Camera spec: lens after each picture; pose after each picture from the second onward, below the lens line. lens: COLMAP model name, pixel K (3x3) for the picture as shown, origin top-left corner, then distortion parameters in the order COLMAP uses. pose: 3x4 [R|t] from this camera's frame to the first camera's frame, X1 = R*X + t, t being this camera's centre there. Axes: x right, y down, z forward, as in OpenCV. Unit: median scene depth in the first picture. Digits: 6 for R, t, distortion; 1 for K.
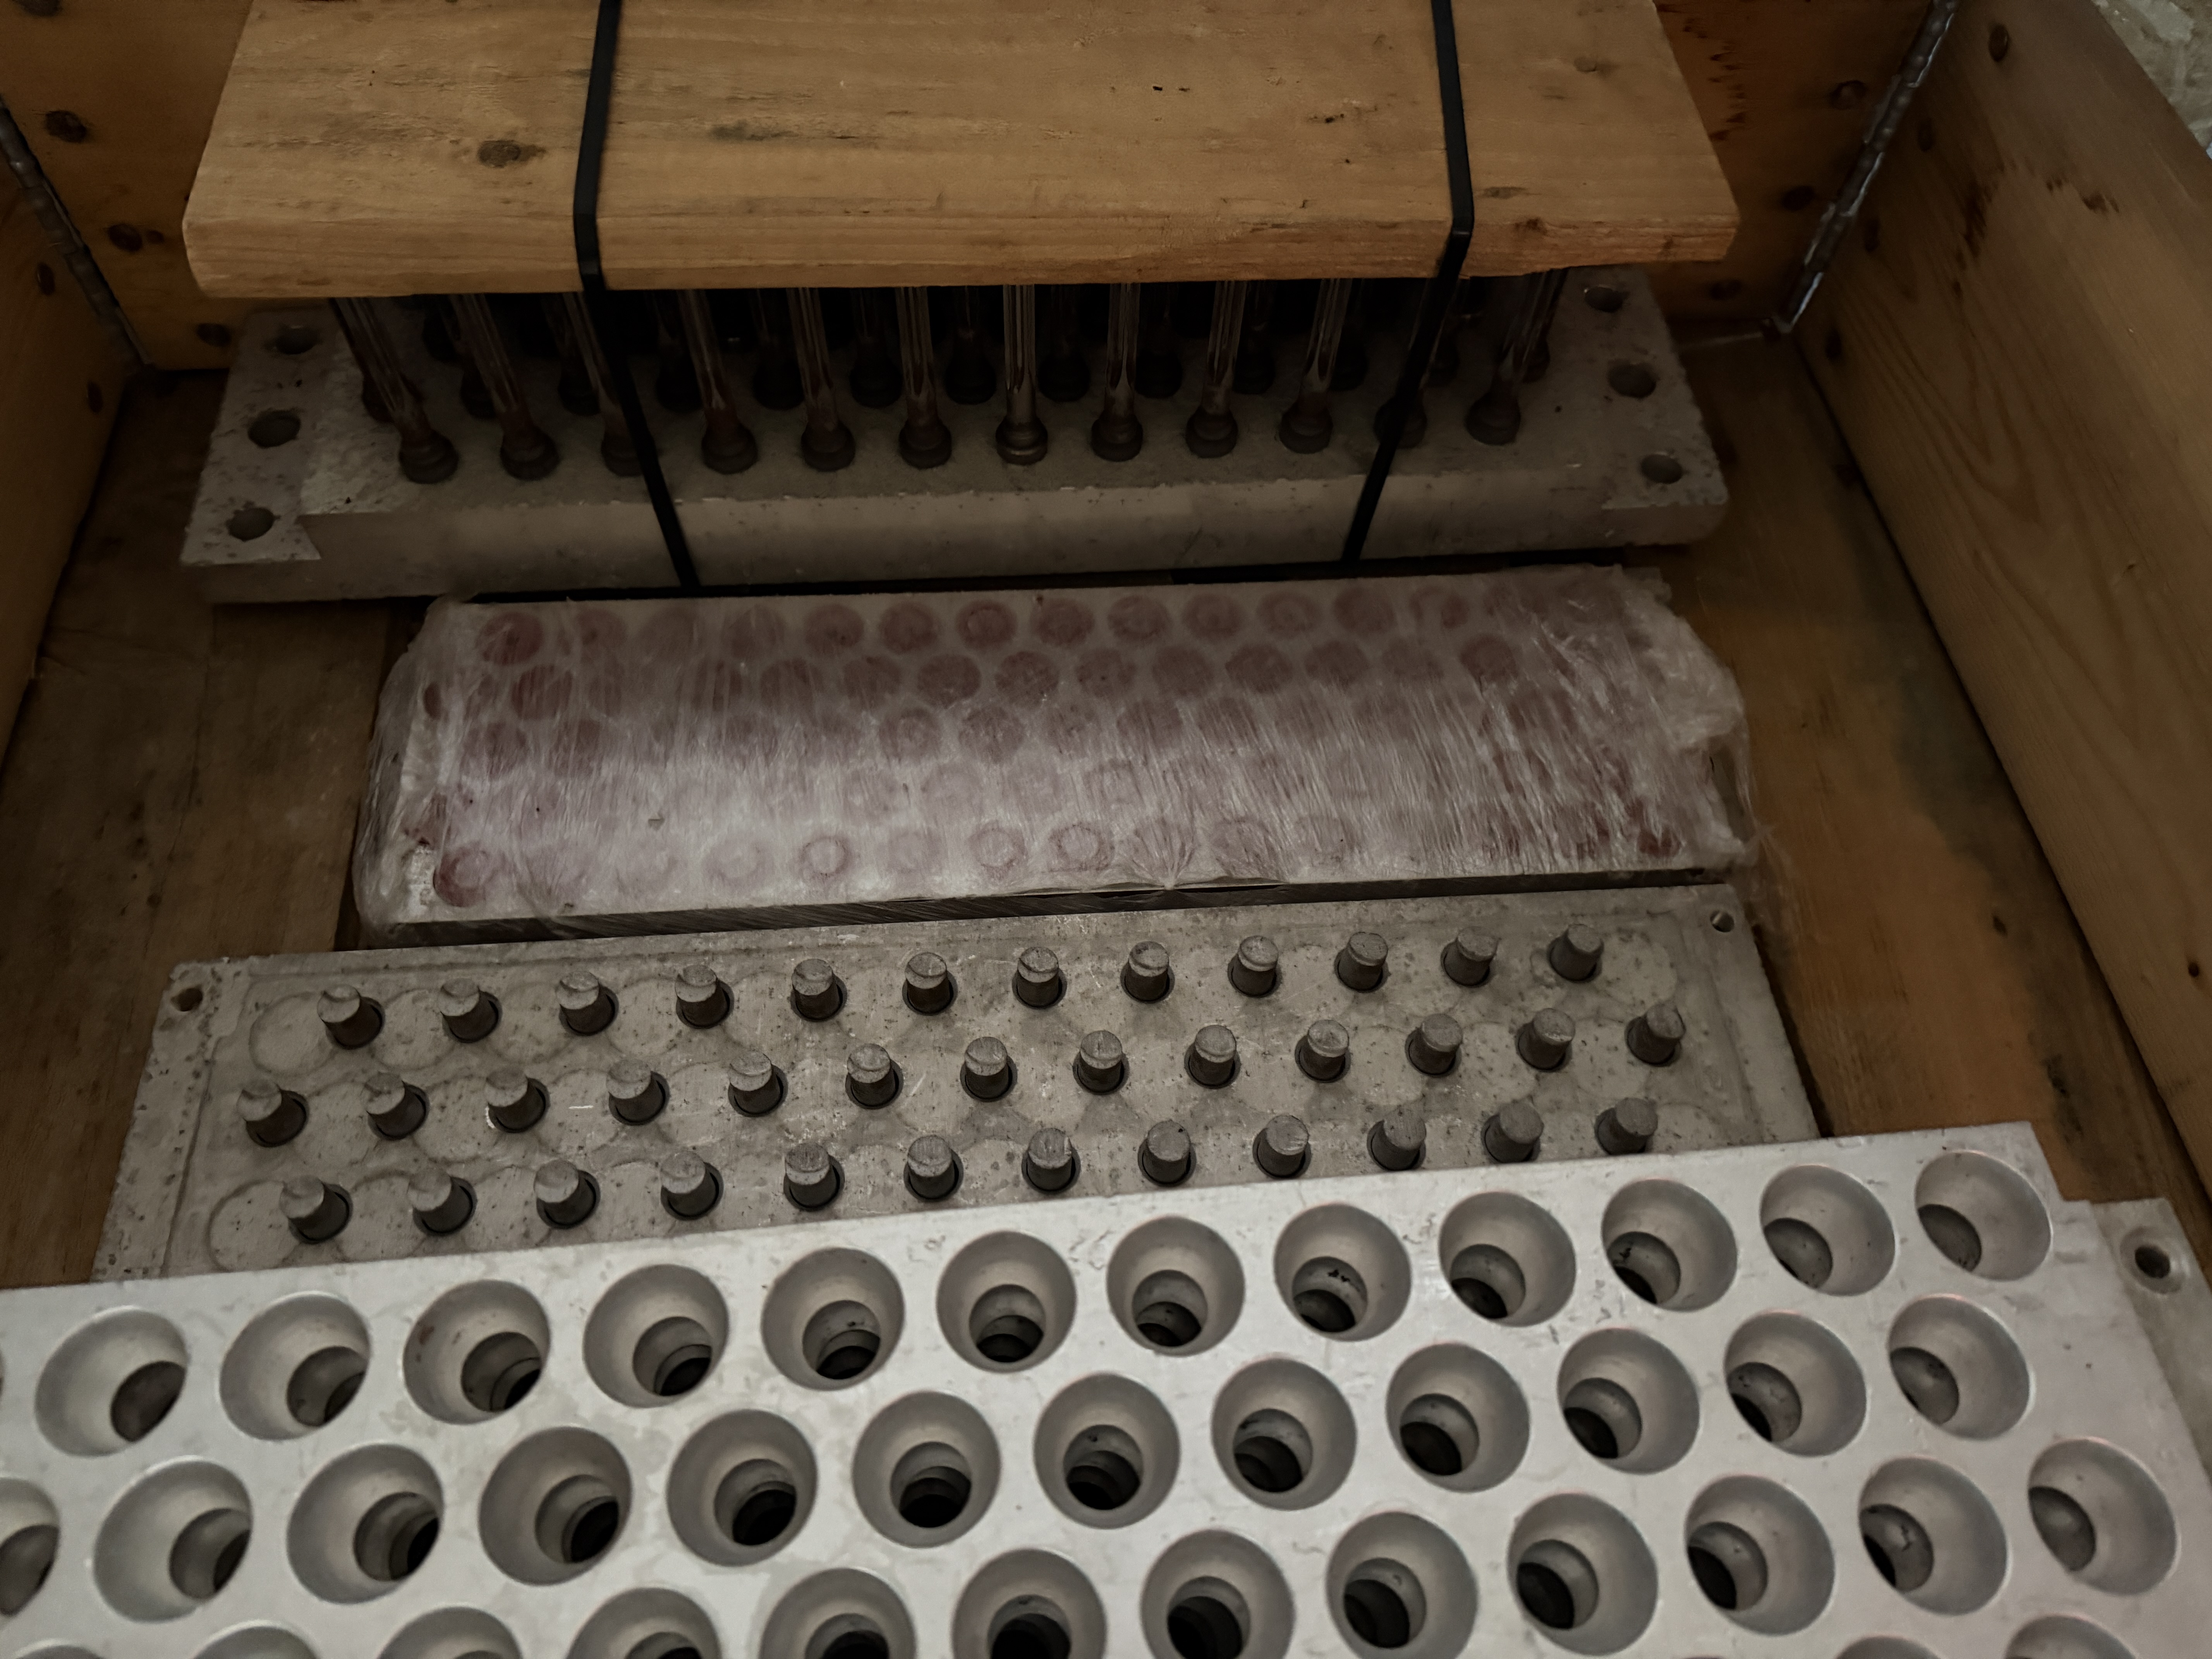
lens RADIAL K [[1582.9, 0, 1109.7], [0, 1582.9, 836.7], [0, 0, 1]] dist [0.113127, -0.227671]
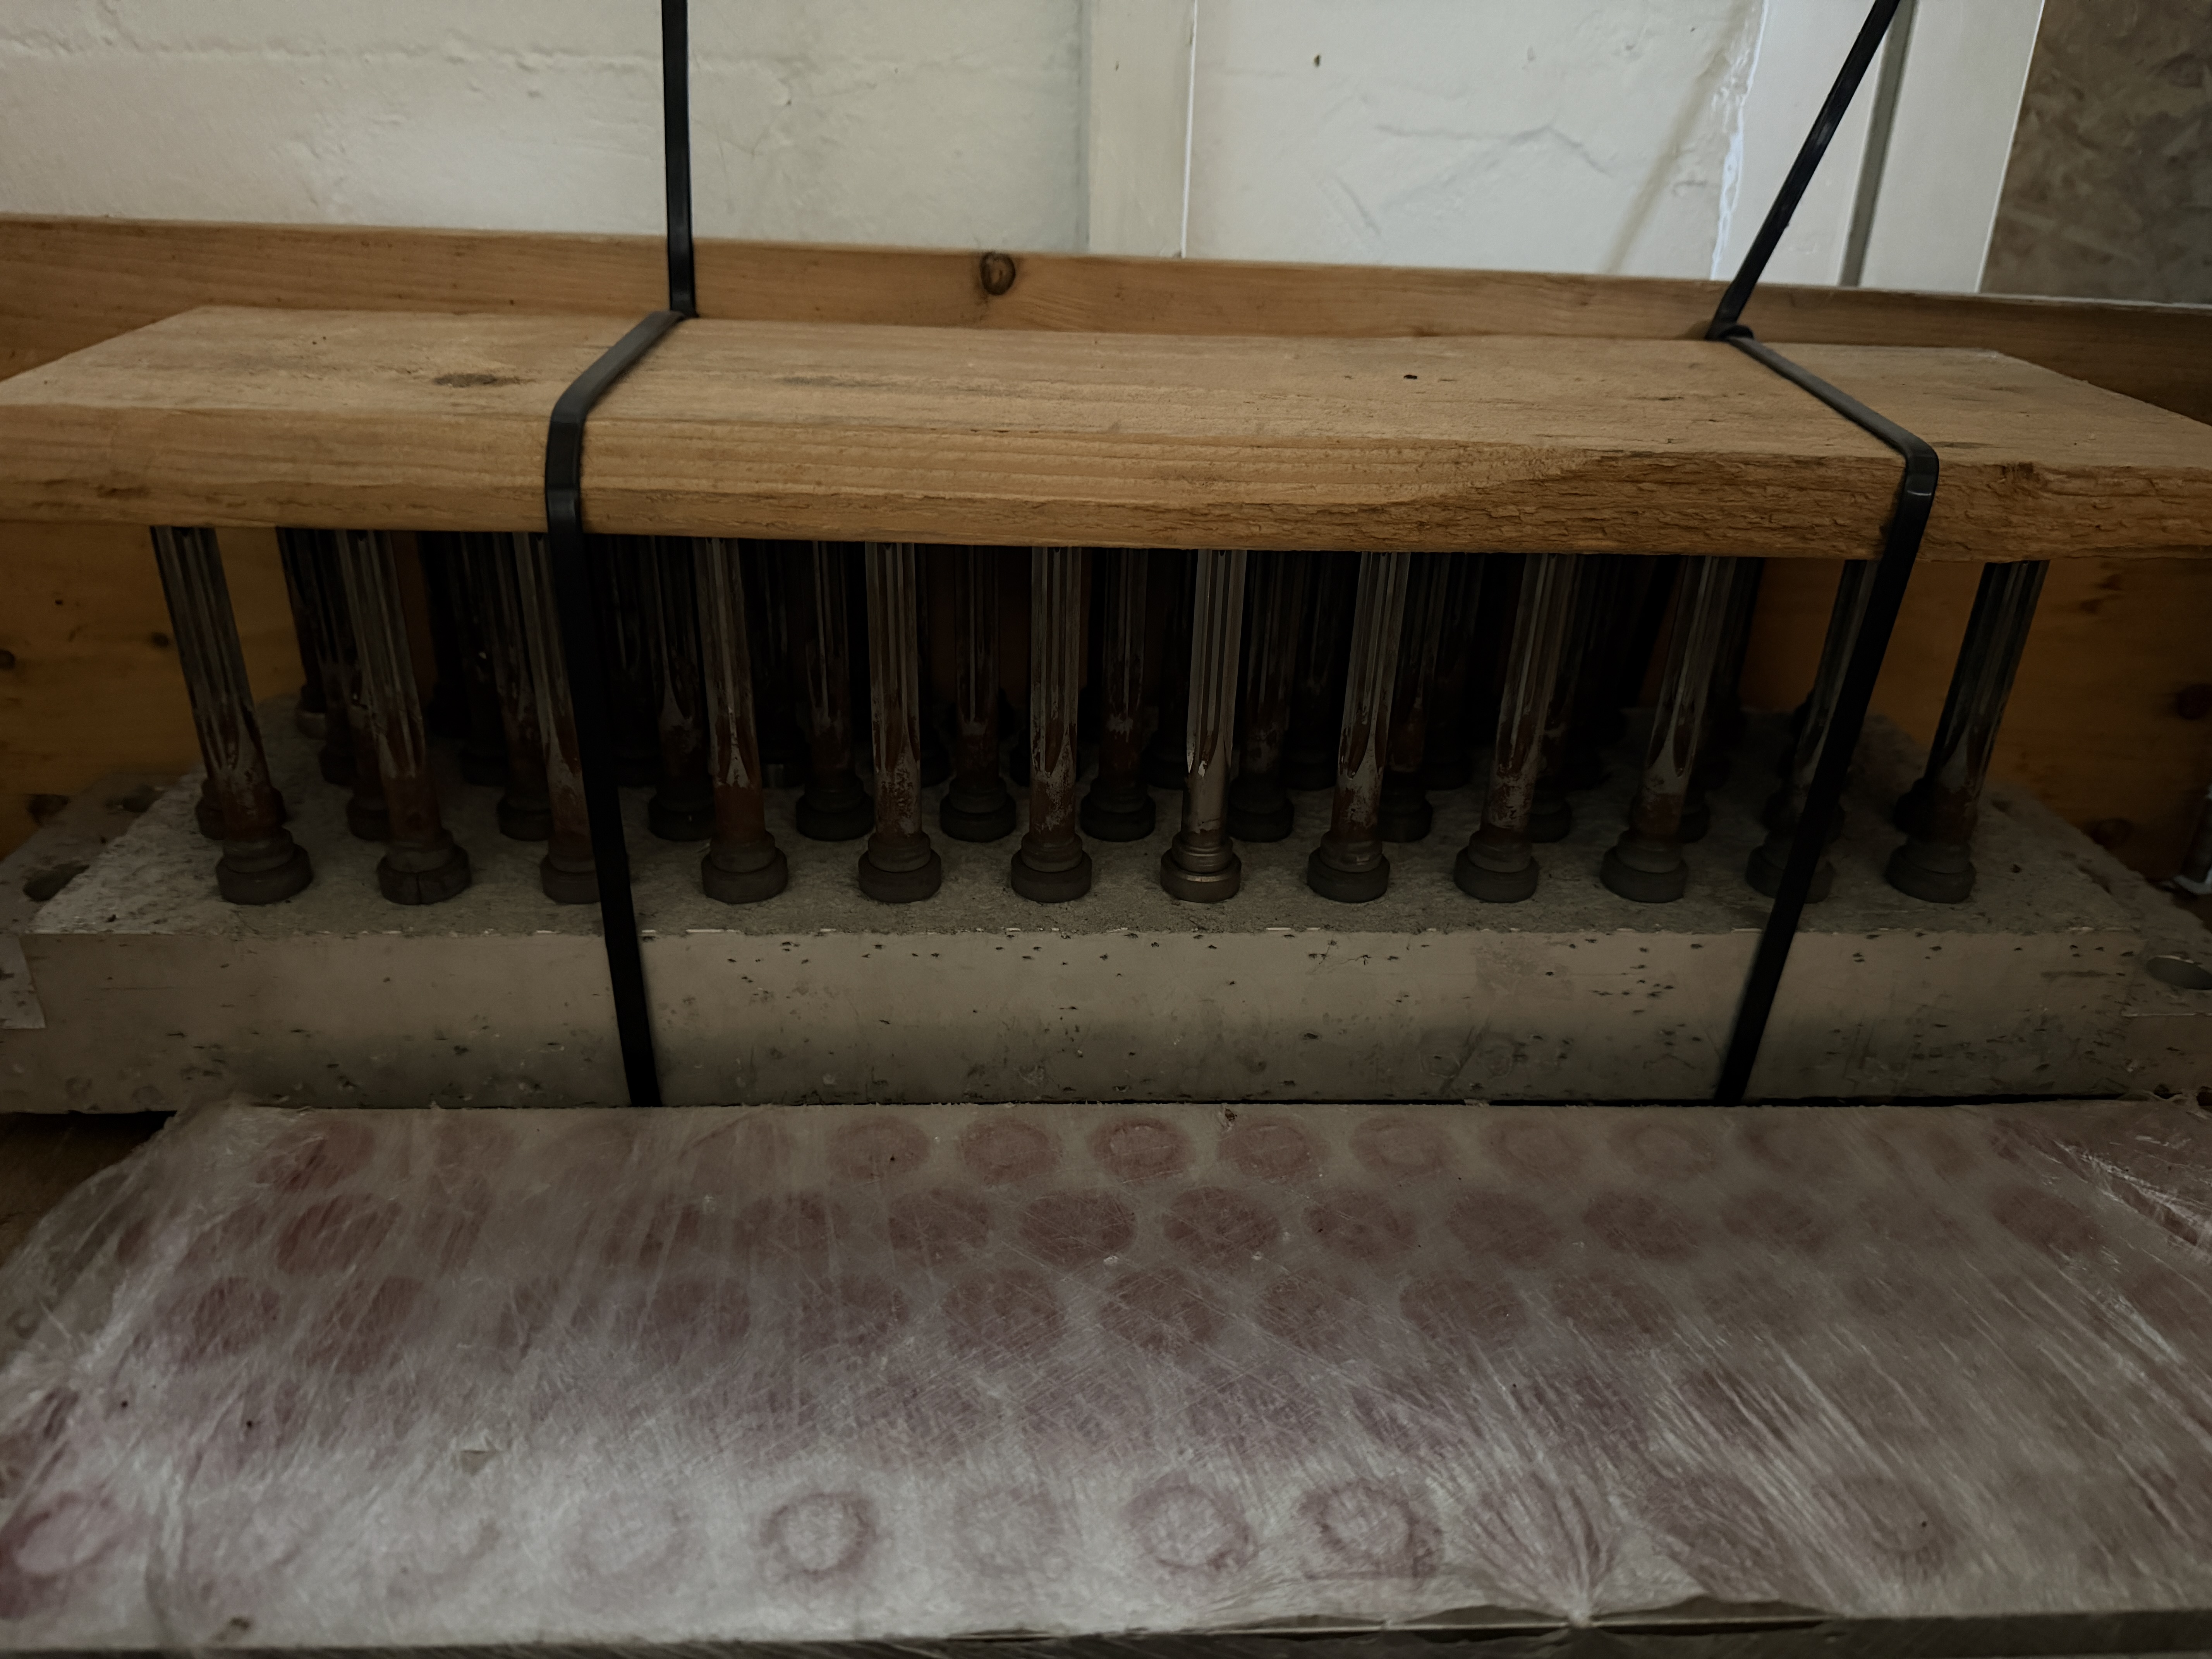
lens RADIAL K [[1582.9, 0, 1109.7], [0, 1582.9, 836.7], [0, 0, 1]] dist [0.113127, -0.227671]
pose [[0.999744, 0.007112, -0.021487, -0.081986], [-0.017584, 0.841766, -0.539557, 0.087002], [0.014249, 0.539796, 0.841675, 0.478194]]
